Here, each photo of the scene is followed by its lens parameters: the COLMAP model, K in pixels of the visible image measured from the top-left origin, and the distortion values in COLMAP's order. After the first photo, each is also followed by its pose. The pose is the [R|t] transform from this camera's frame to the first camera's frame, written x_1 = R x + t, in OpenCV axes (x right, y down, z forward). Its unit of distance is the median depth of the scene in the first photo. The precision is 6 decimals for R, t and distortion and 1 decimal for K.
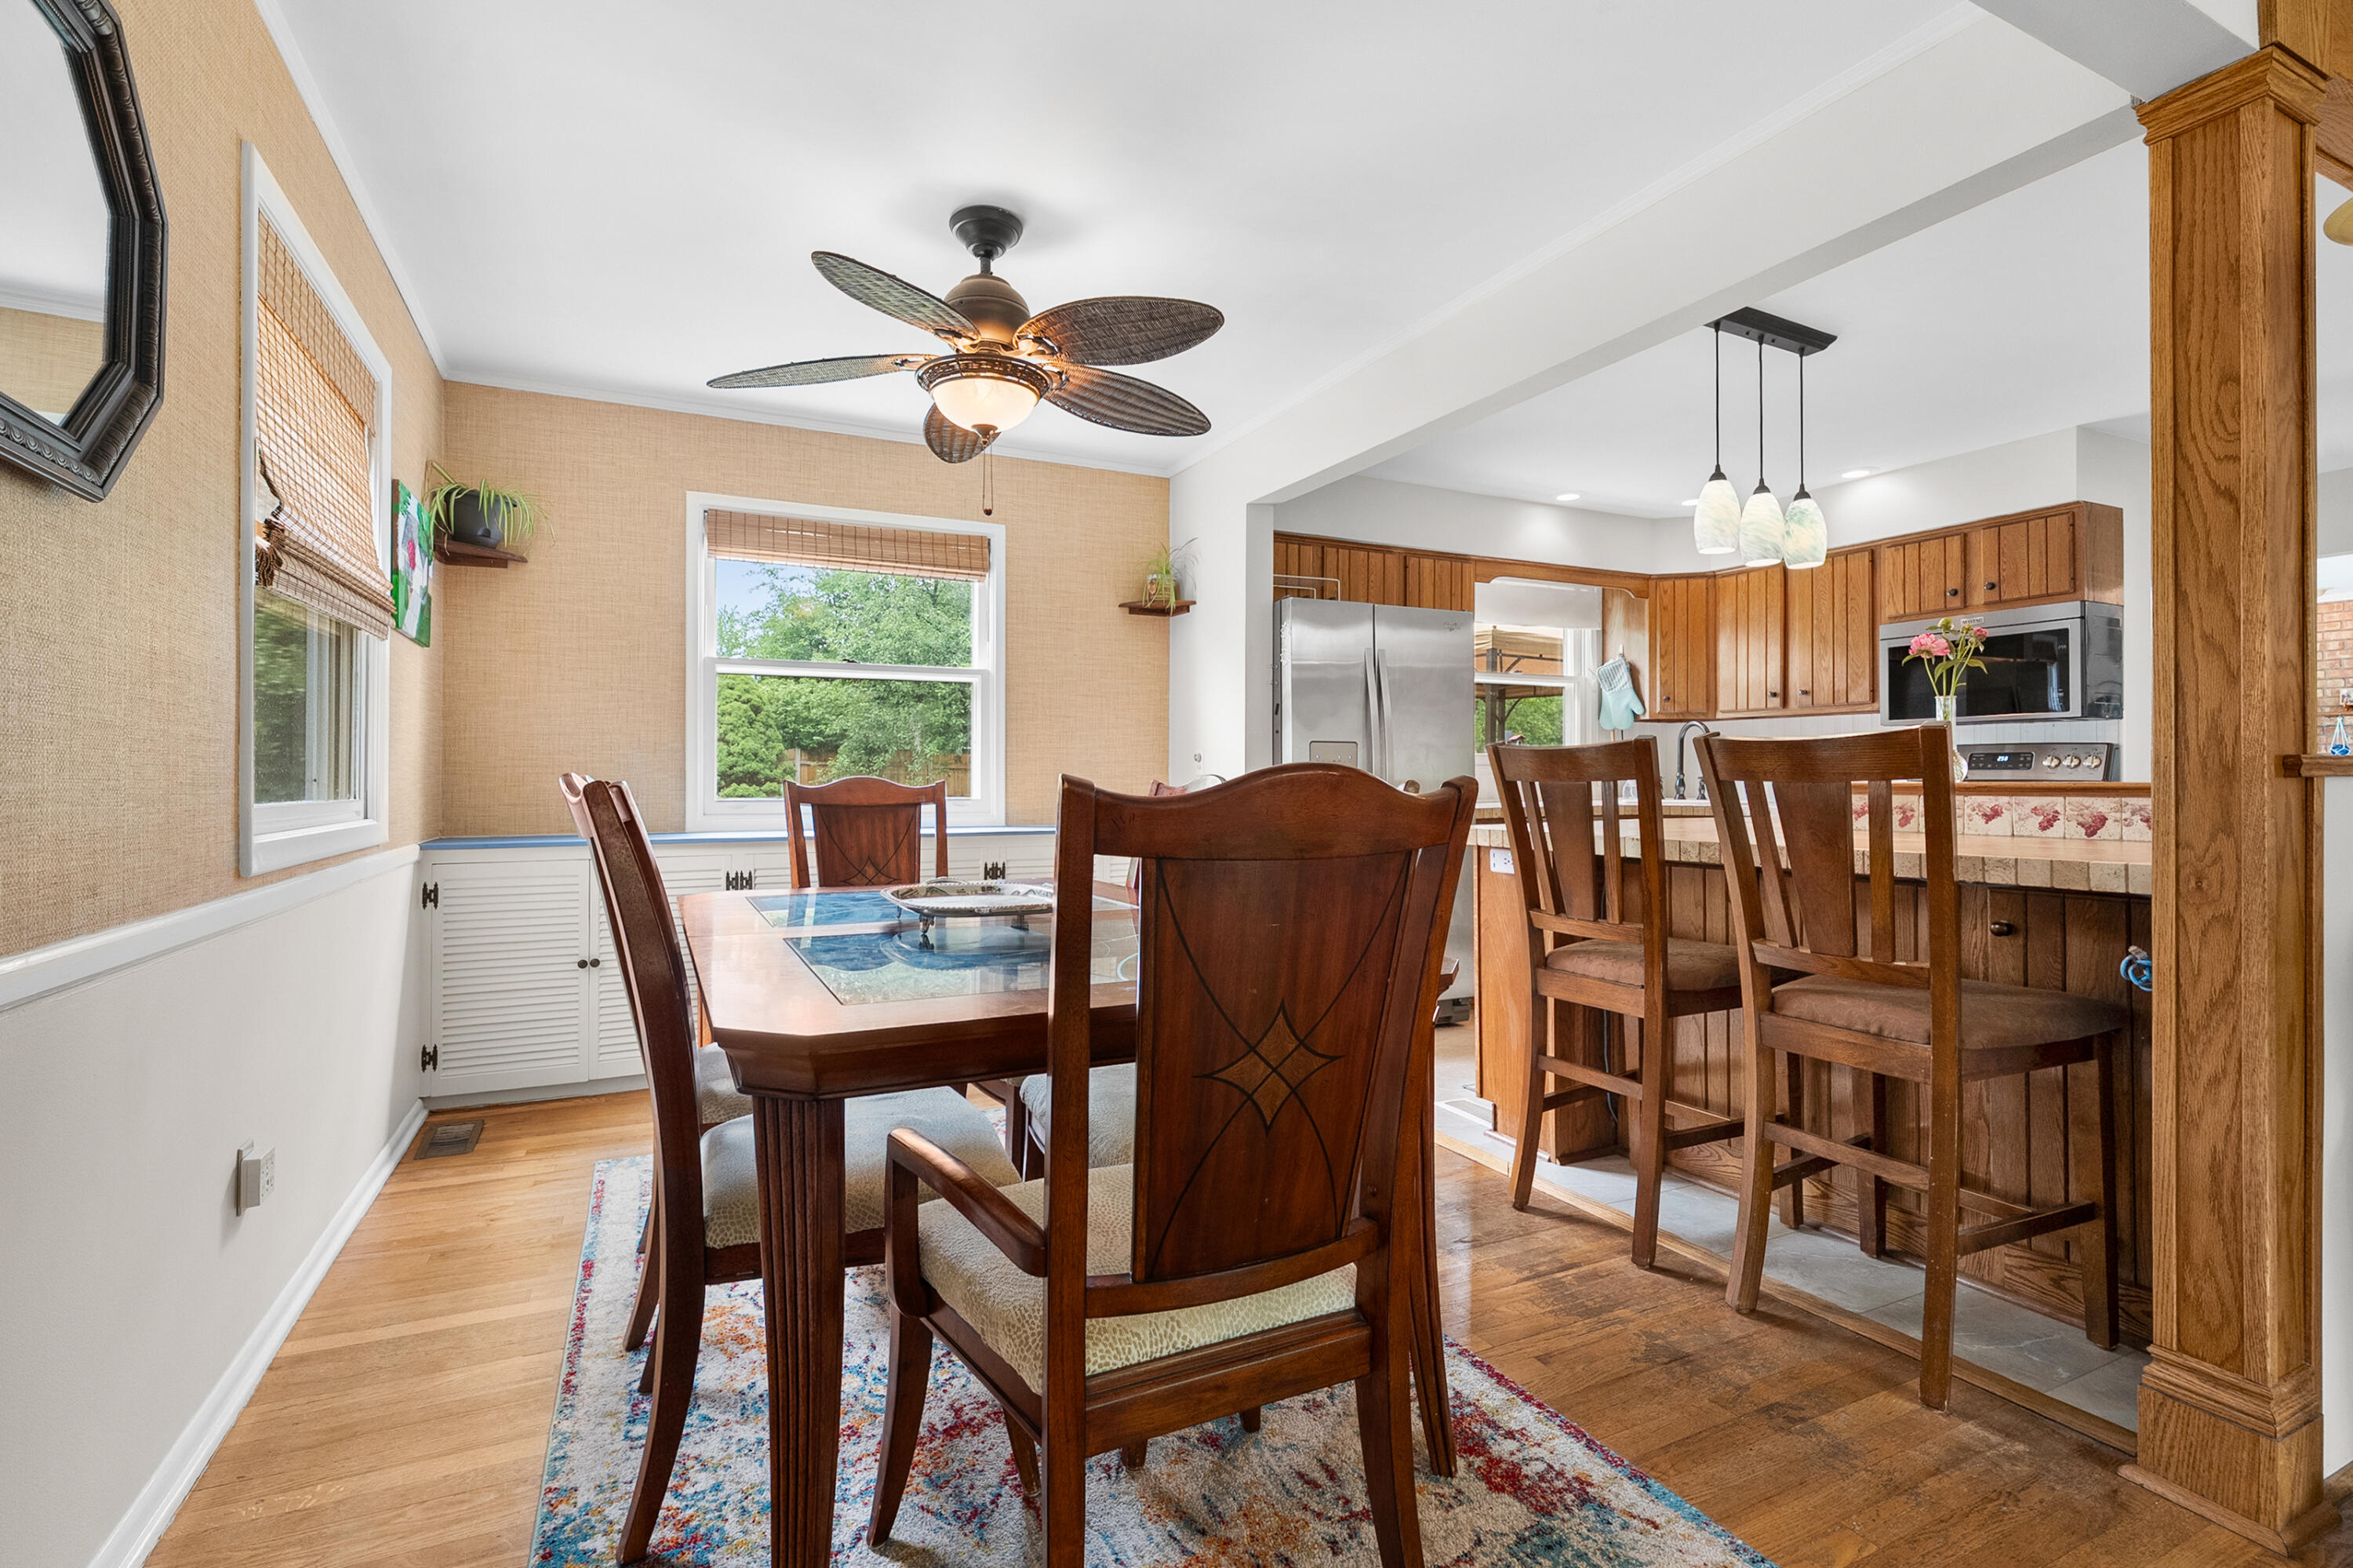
lens RADIAL K [[1078.4, 0, 1162.3], [0, 1078.4, 778.3], [0, 0, 1]] dist [-0.004760, 0.000864]
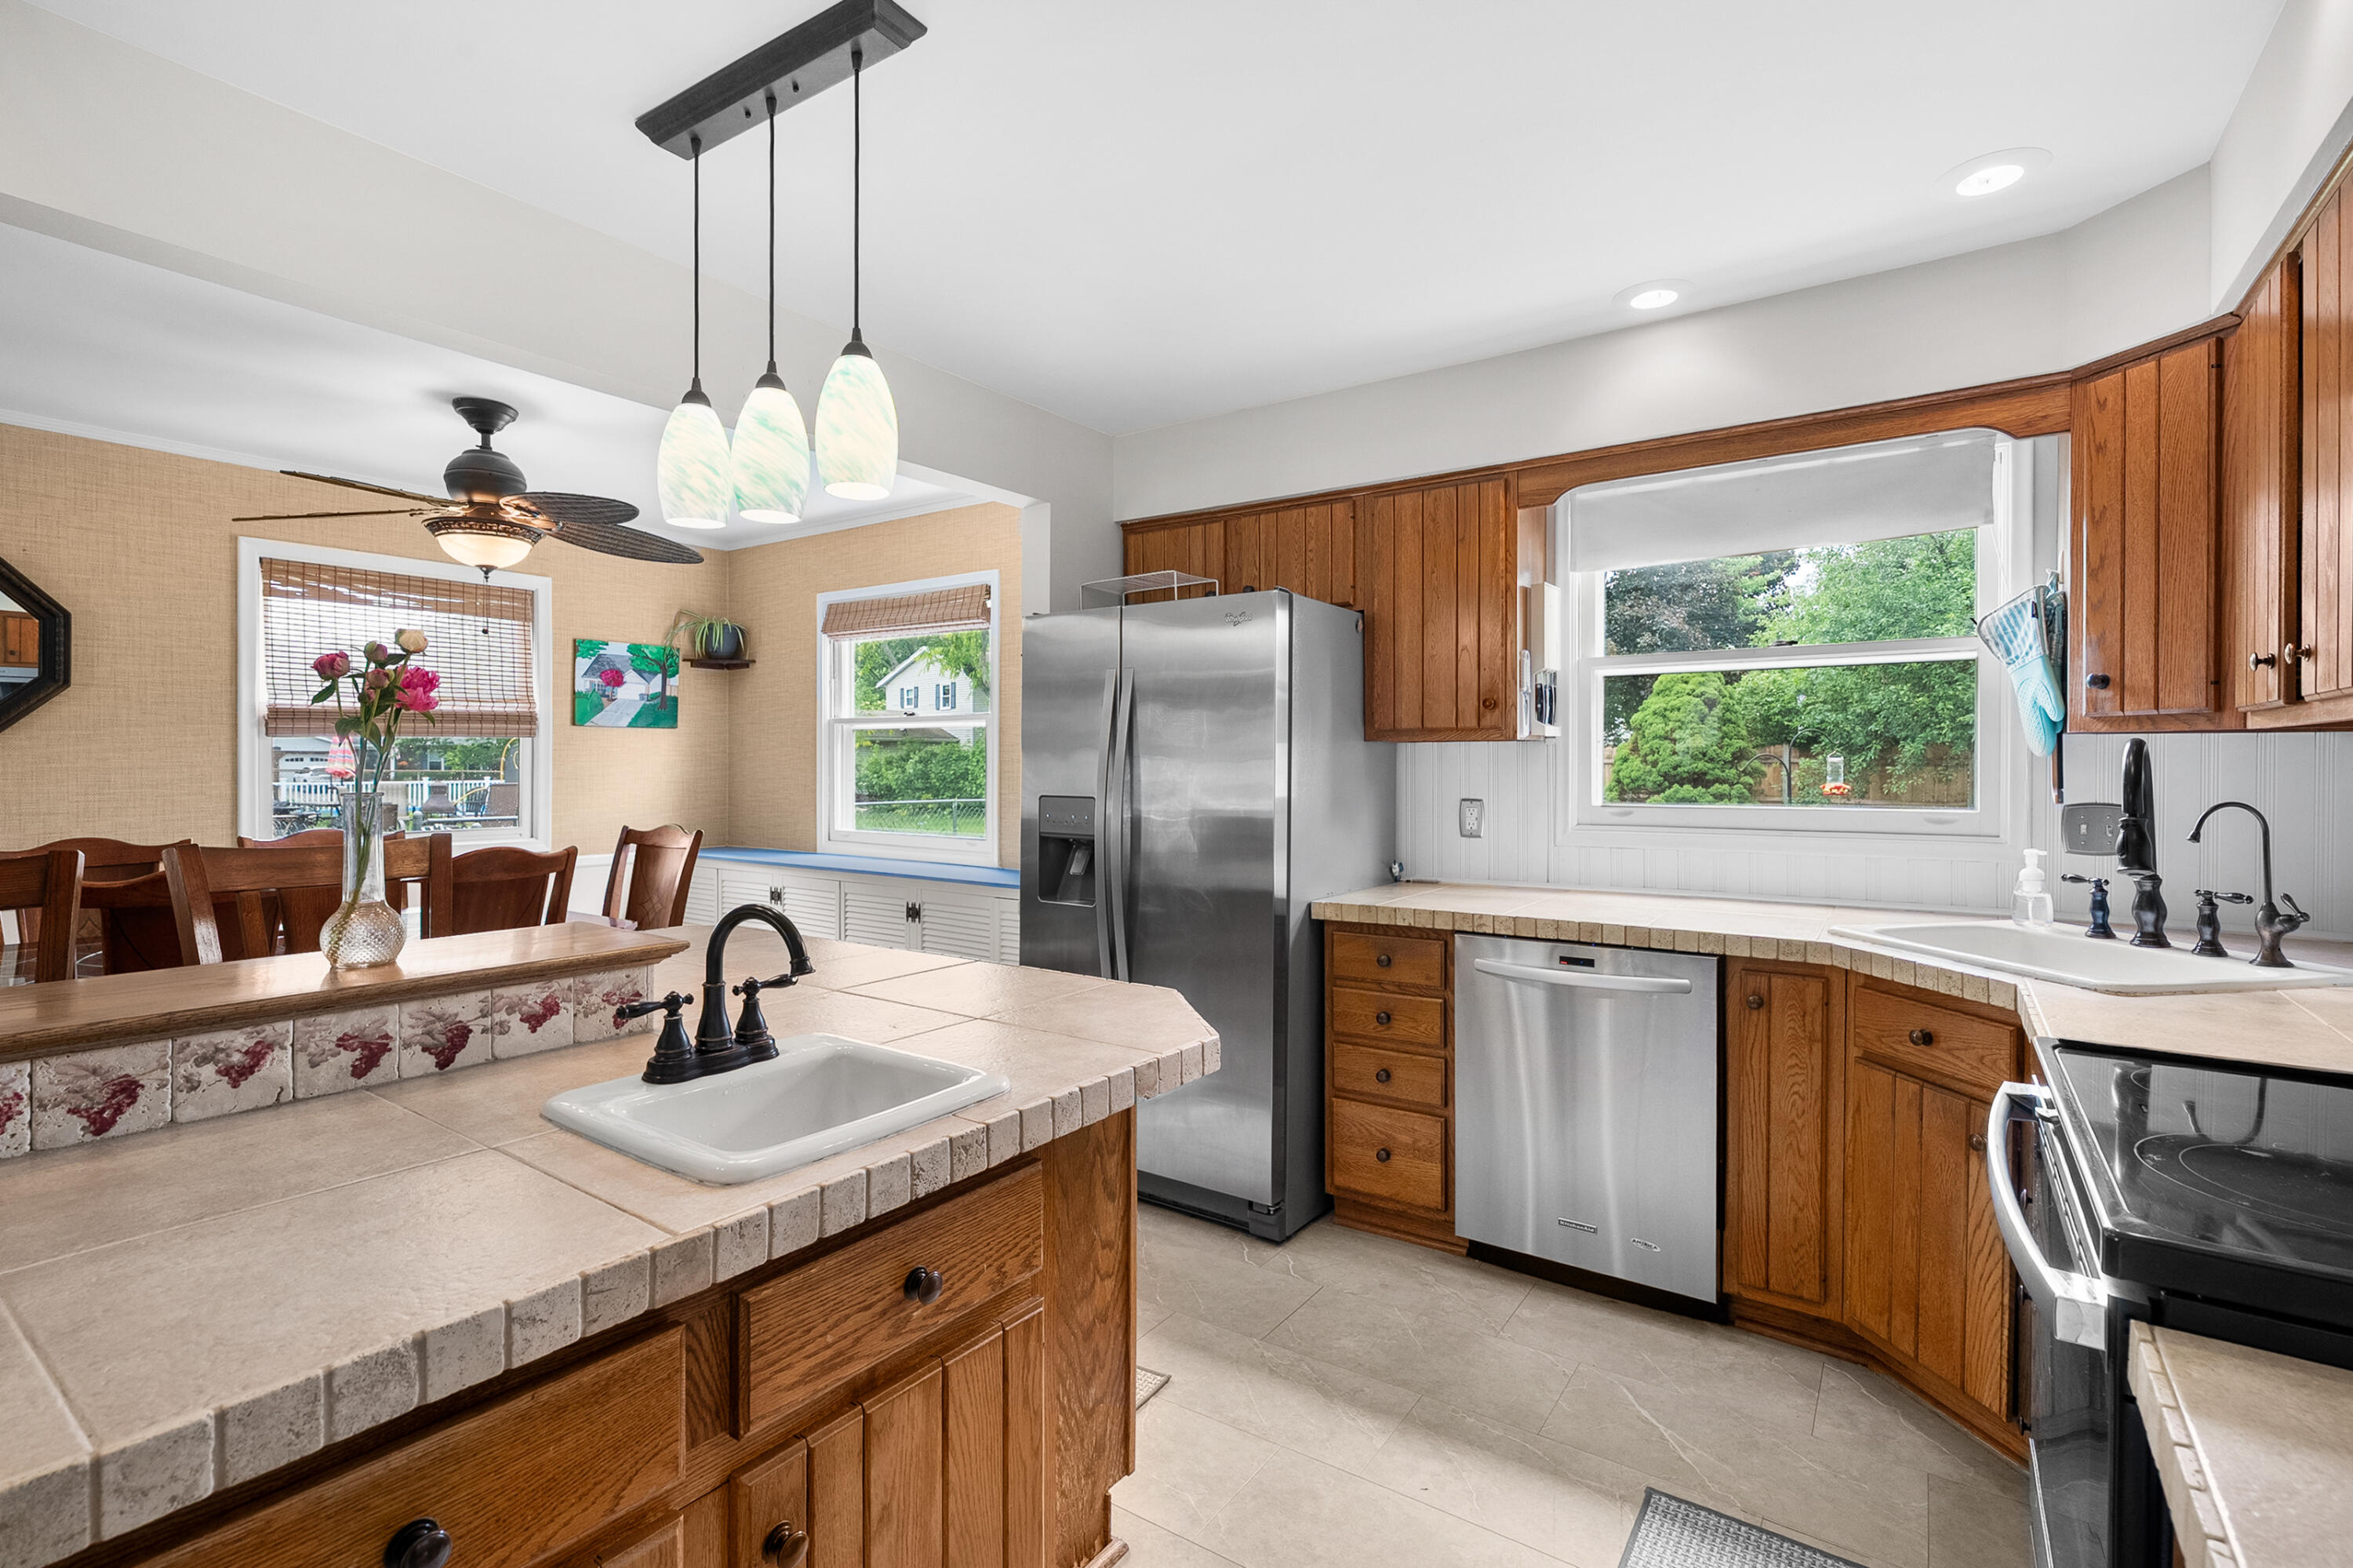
lens RADIAL K [[1078.4, 0, 1172.5], [0, 1078.4, 772.3], [0, 0, 1]] dist [-0.004760, 0.000864]
pose [[0.481861, 0.010211, -0.876188, 0.698571], [-0.002736, 0.999945, 0.010149, -0.047232], [0.876244, -0.002493, 0.481862, 0.560829]]
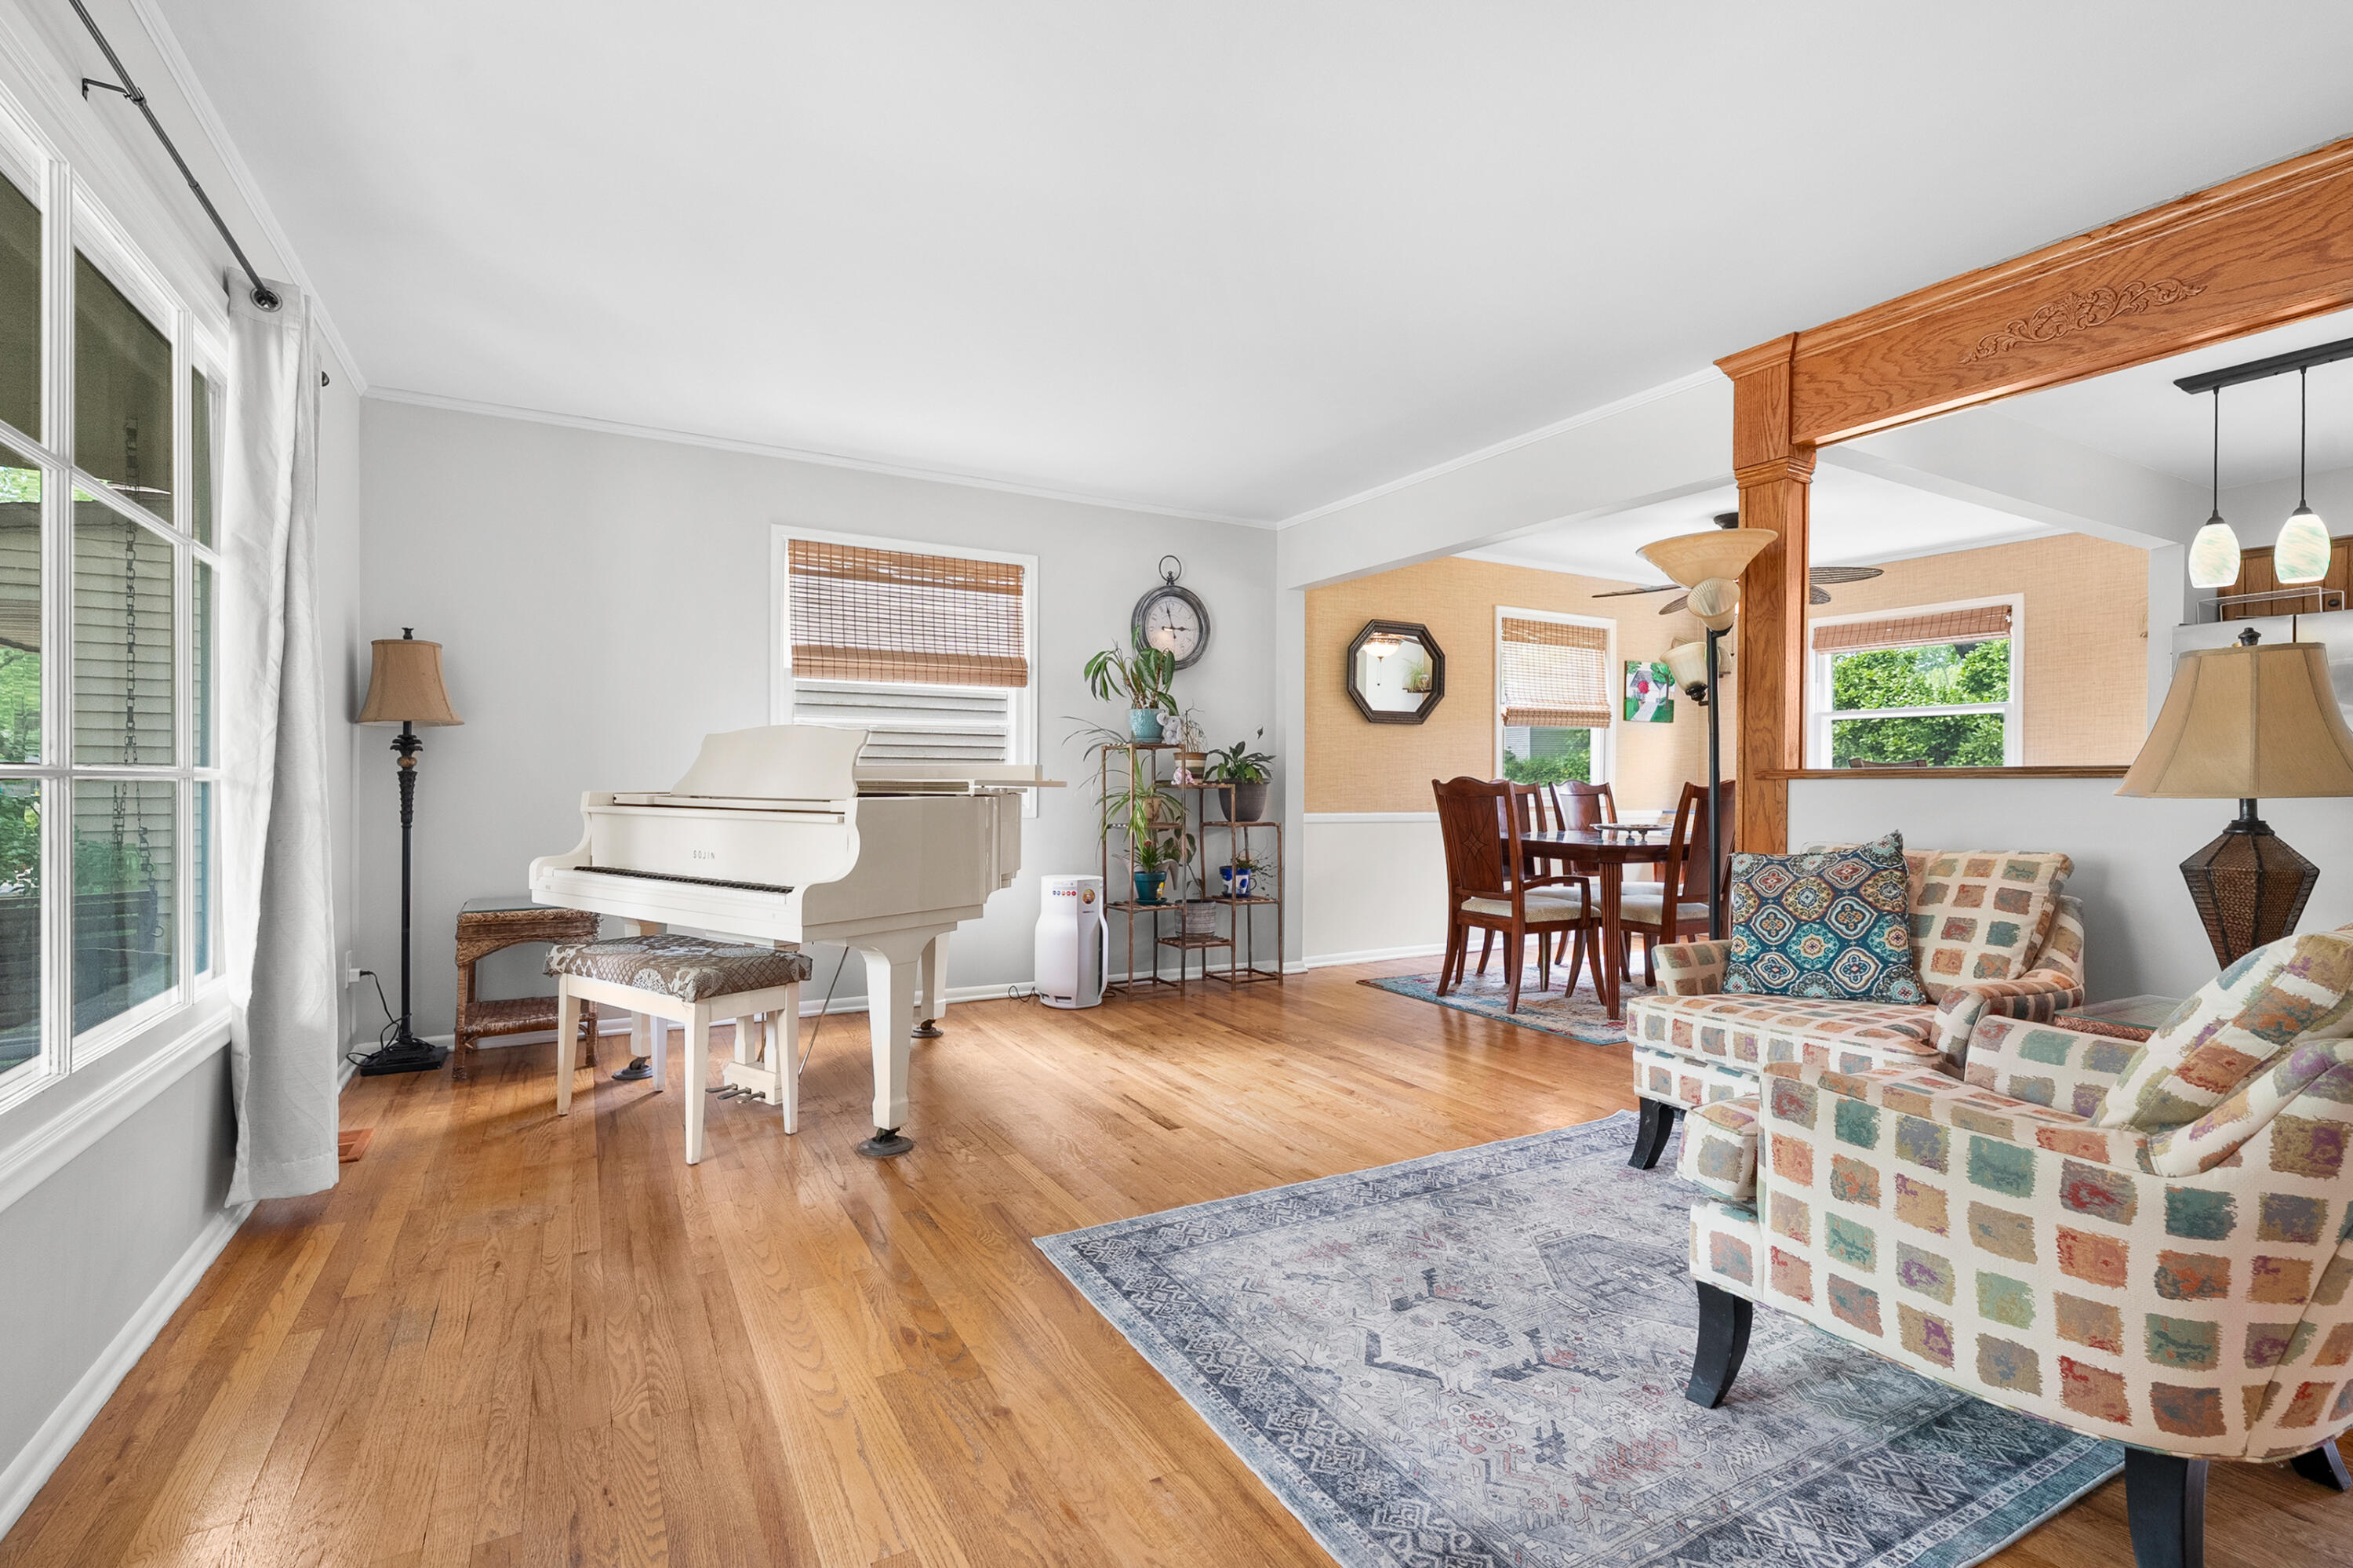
lens RADIAL K [[1078.4, 0, 1178.0], [0, 1078.4, 779.7], [0, 0, 1]] dist [-0.004760, 0.000864]
pose [[0.052897, 0.009674, -0.998553, 0.966303], [-0.013697, 0.999866, 0.008961, -0.005789], [0.998506, 0.013203, 0.053023, -0.087264]]
